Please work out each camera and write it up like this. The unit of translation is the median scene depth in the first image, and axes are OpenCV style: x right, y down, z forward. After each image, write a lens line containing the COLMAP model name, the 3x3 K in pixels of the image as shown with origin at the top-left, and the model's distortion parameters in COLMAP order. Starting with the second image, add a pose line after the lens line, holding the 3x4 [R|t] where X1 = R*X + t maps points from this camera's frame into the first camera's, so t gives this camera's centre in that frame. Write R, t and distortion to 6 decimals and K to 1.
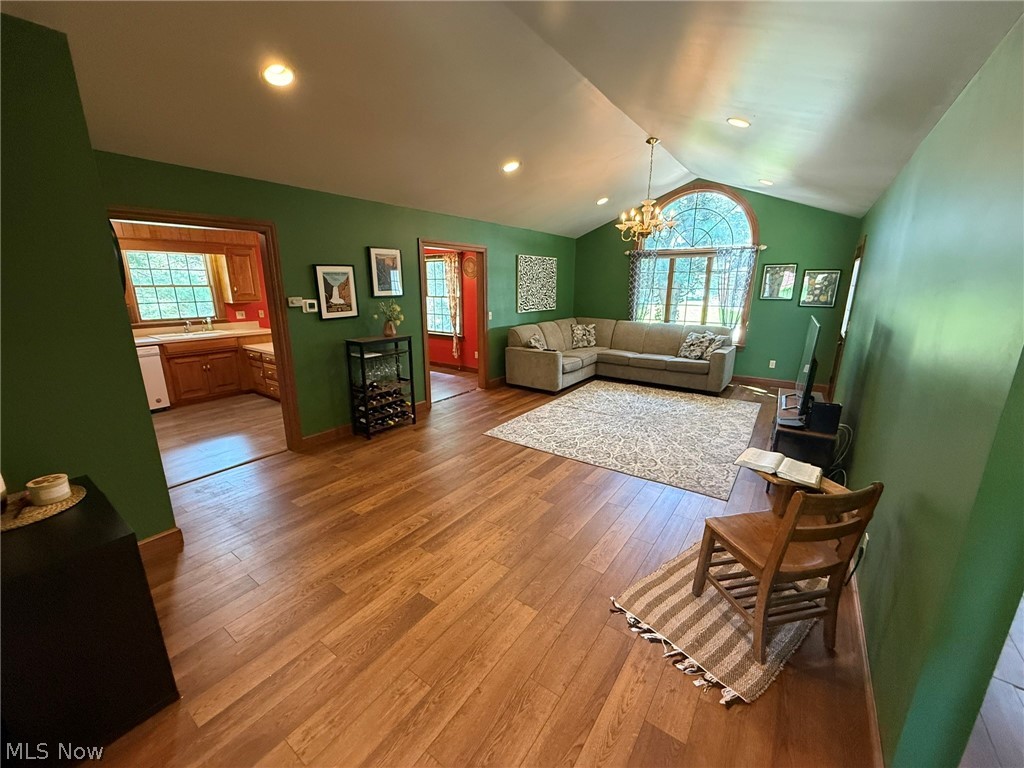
lens RADIAL K [[406.6, 0, 510.4], [0, 406.6, 384.3], [0, 0, 1]] dist [-0.000548, -0.000125]
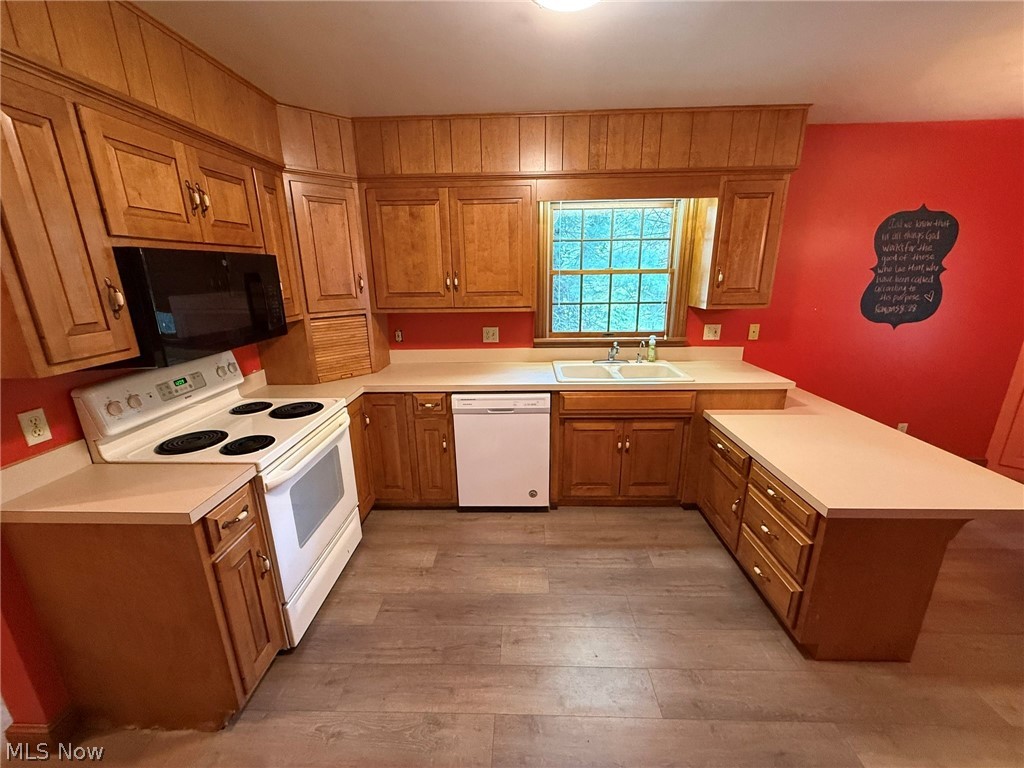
lens RADIAL K [[406.6, 0, 509.6], [0, 406.6, 384.3], [0, 0, 1]] dist [-0.000548, -0.000125]
pose [[0.555731, 0.215533, -0.802937, -0.426011], [-0.187641, 0.973406, 0.131422, -0.137300], [0.809910, 0.077629, 0.581395, 0.570876]]
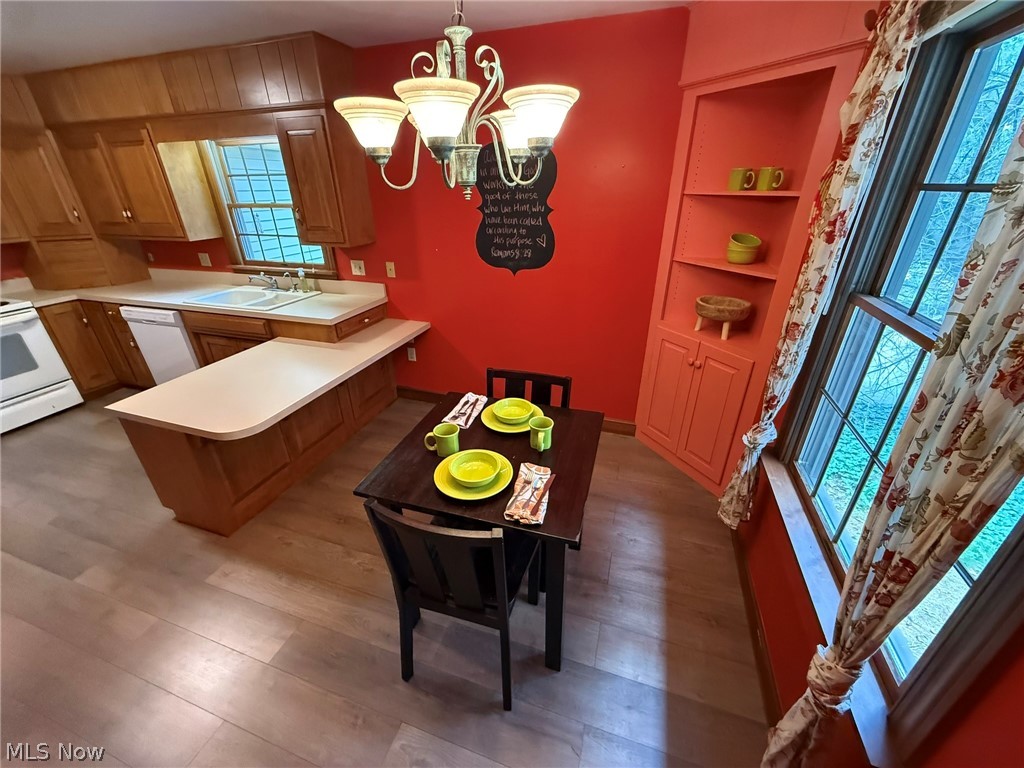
lens RADIAL K [[406.6, 0, 510.3], [0, 406.6, 384.5], [0, 0, 1]] dist [-0.000548, -0.000125]
pose [[0.294044, 0.416450, -0.860295, -0.121585], [-0.221610, 0.905263, 0.362473, -0.280784], [0.929746, 0.084067, 0.358477, 1.070871]]
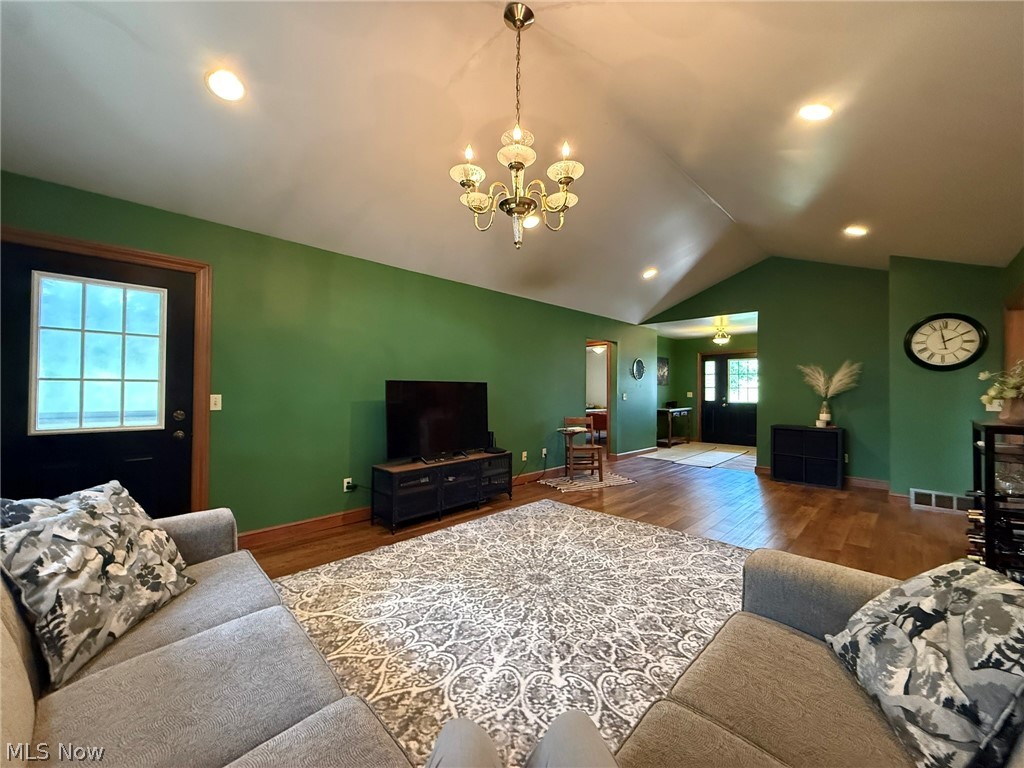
lens RADIAL K [[406.6, 0, 511.7], [0, 406.6, 382.5], [0, 0, 1]] dist [-0.000548, -0.000125]
pose [[-0.988042, -0.006206, 0.154061, 0.229116], [0.029212, 0.973558, 0.226566, -0.244373], [-0.151393, 0.228357, -0.961735, 1.237477]]
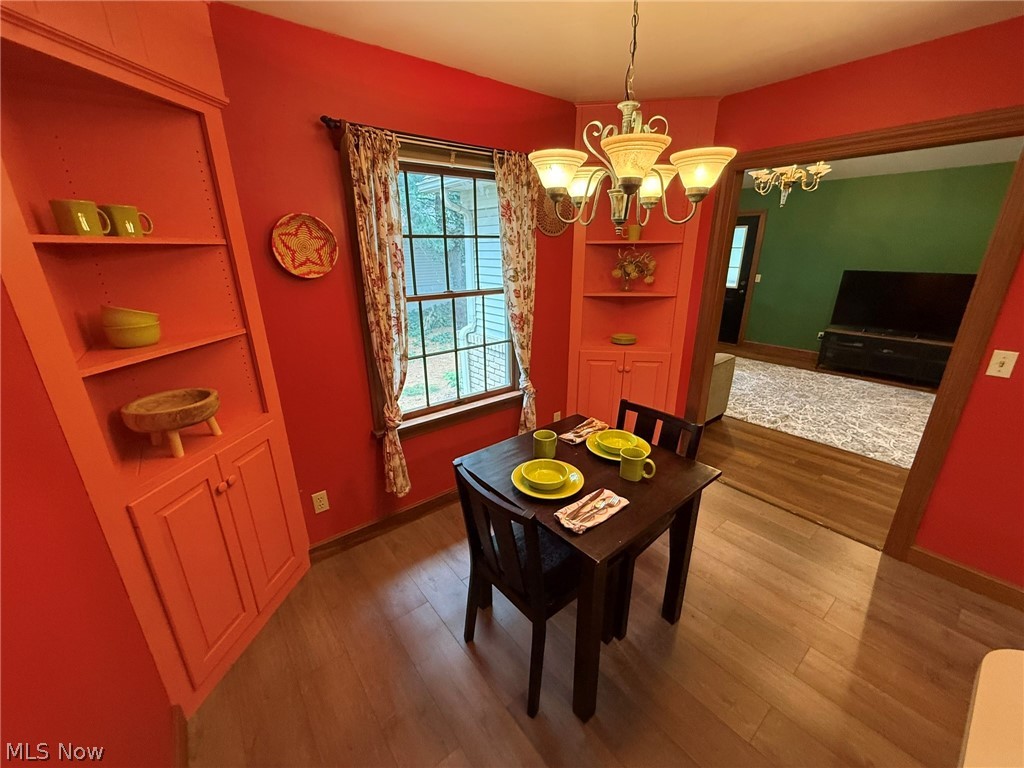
lens RADIAL K [[406.6, 0, 509.7], [0, 406.6, 385.3], [0, 0, 1]] dist [-0.000548, -0.000125]
pose [[0.276921, -0.311918, 0.908858, -0.588555], [0.240879, 0.938180, 0.248588, -0.277227], [-0.930211, 0.150085, 0.334936, 1.106109]]
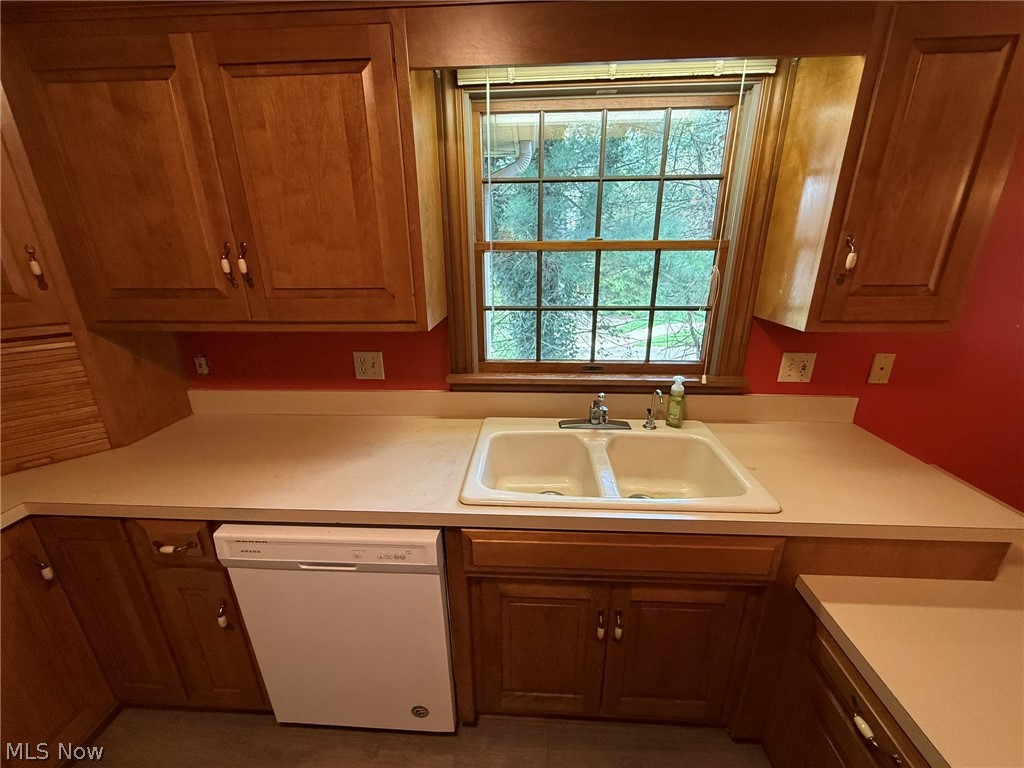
lens RADIAL K [[406.6, 0, 509.3], [0, 406.6, 384.5], [0, 0, 1]] dist [-0.000548, -0.000125]
pose [[0.533284, 0.266546, -0.802846, -0.593574], [-0.196003, 0.962168, 0.189248, -0.184010], [0.822916, 0.056437, 0.565353, 0.769637]]
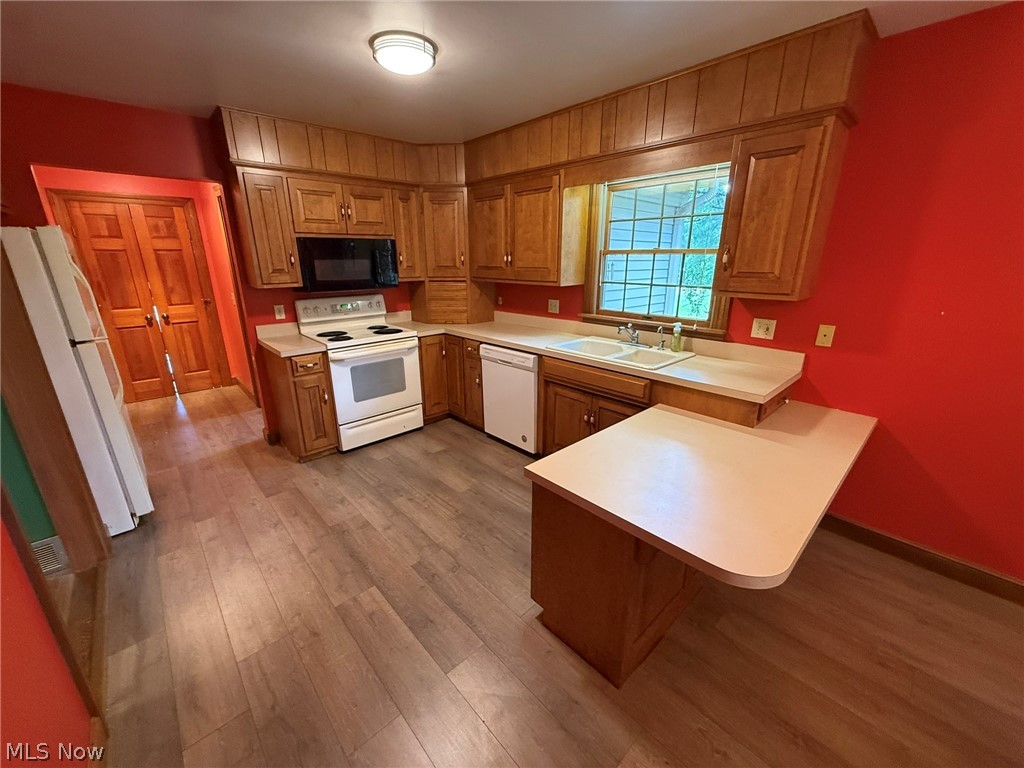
lens RADIAL K [[406.6, 0, 509.9], [0, 406.6, 384.1], [0, 0, 1]] dist [-0.000548, -0.000125]
pose [[-0.200481, 0.292097, -0.935140, -0.261323], [-0.236416, 0.911885, 0.335518, -0.207200], [0.950744, 0.288347, -0.113759, 0.885541]]
